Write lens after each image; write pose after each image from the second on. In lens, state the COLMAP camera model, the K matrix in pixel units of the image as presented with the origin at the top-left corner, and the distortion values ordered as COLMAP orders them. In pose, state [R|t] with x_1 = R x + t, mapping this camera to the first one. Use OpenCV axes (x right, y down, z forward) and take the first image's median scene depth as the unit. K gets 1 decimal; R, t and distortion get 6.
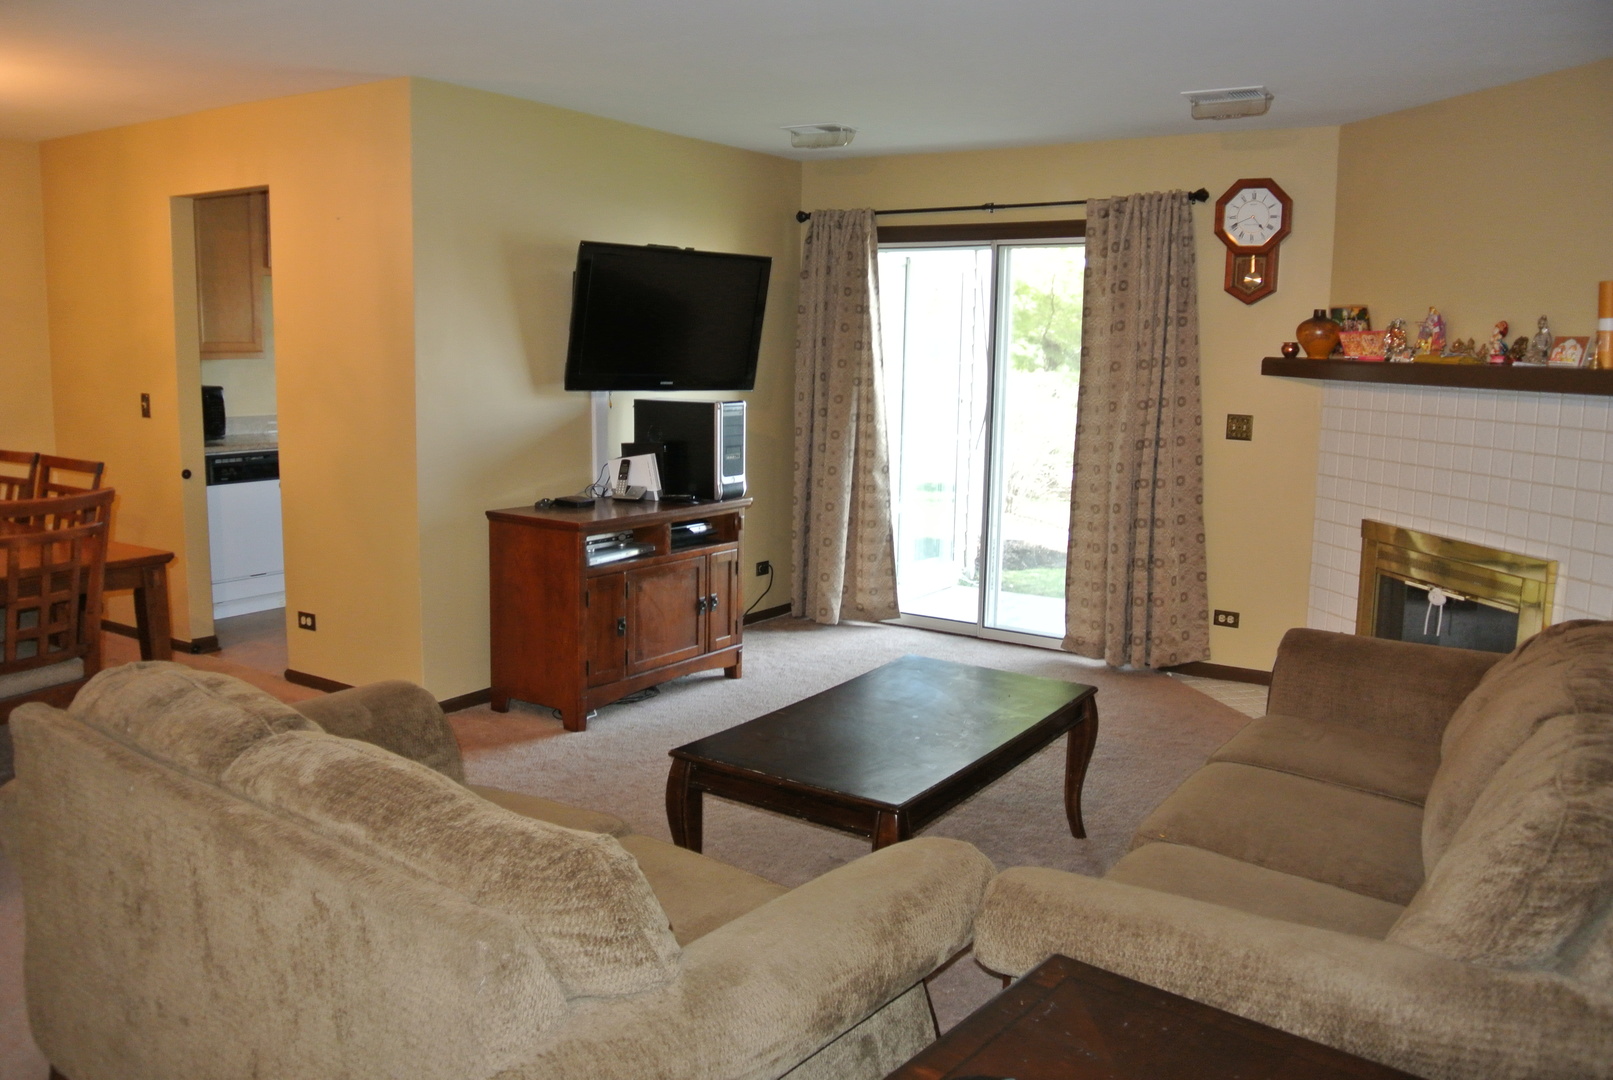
lens RADIAL K [[1277.6, 0, 808.2], [0, 1277.6, 531.4], [0, 0, 1]] dist [-0.010416, -0.005154]
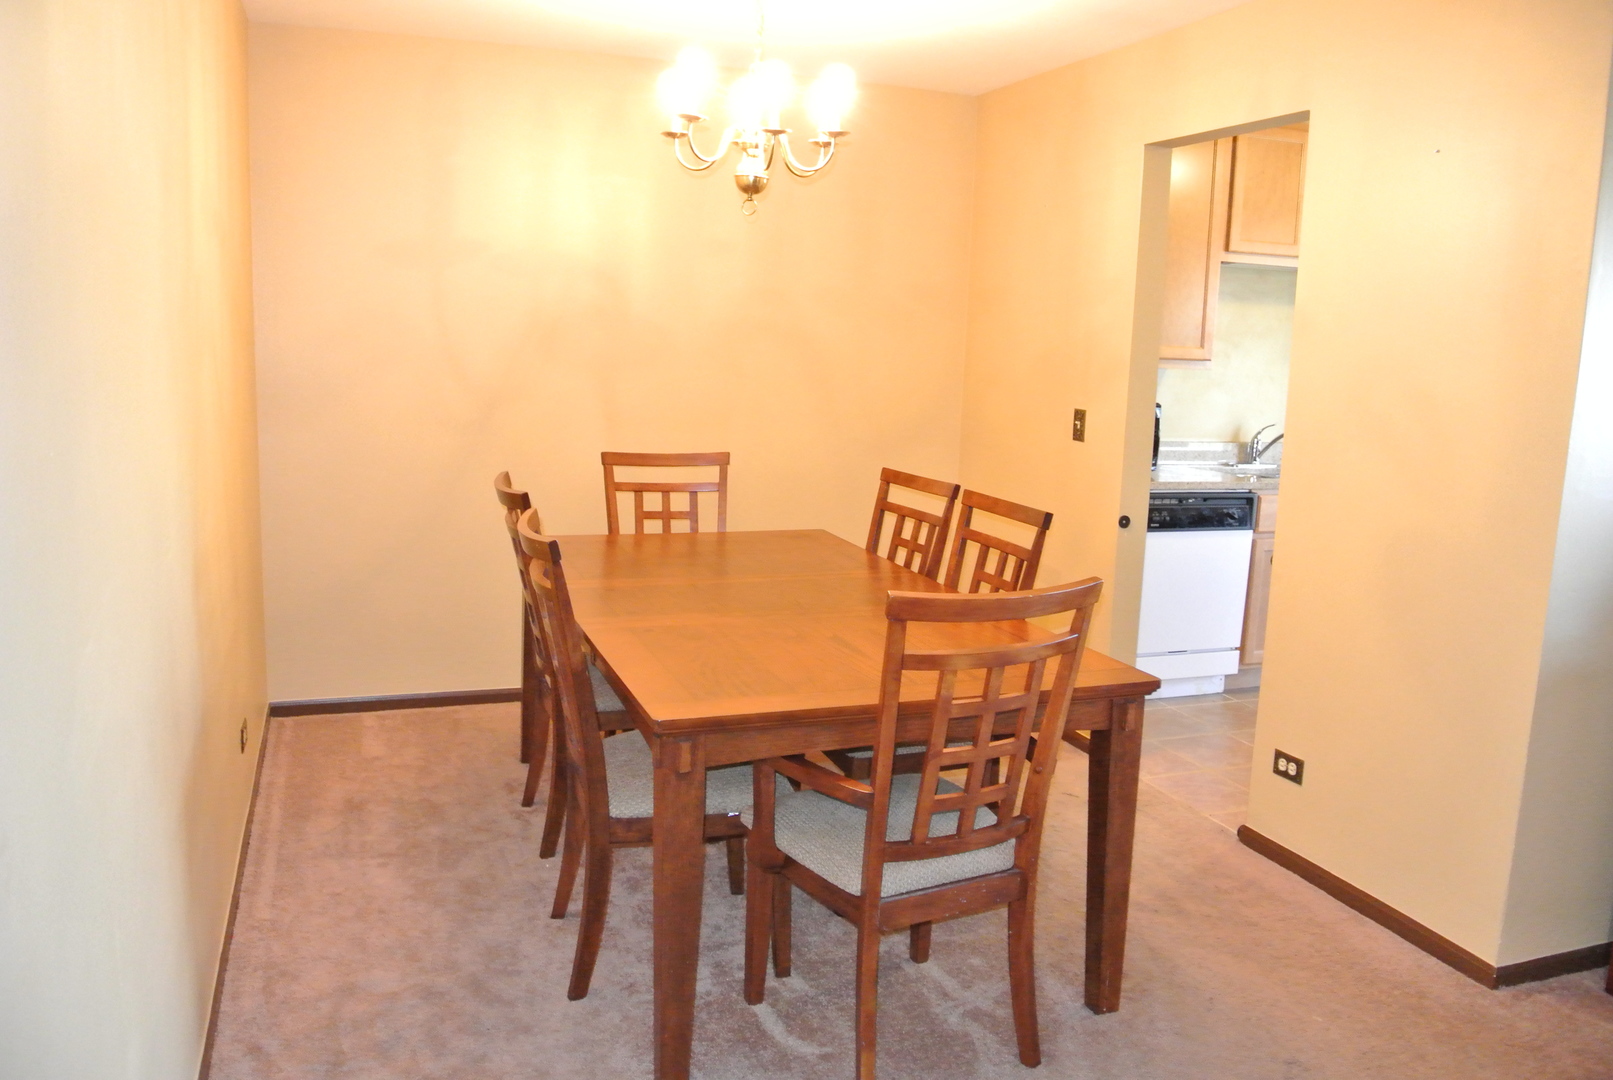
lens RADIAL K [[1277.6, 0, 808.0], [0, 1277.6, 540.6], [0, 0, 1]] dist [-0.010416, -0.005154]
pose [[0.814103, 0.099524, -0.572129, -0.239360], [-0.102959, 0.994333, 0.026464, -0.039000], [0.571521, 0.037361, 0.819736, 0.328235]]
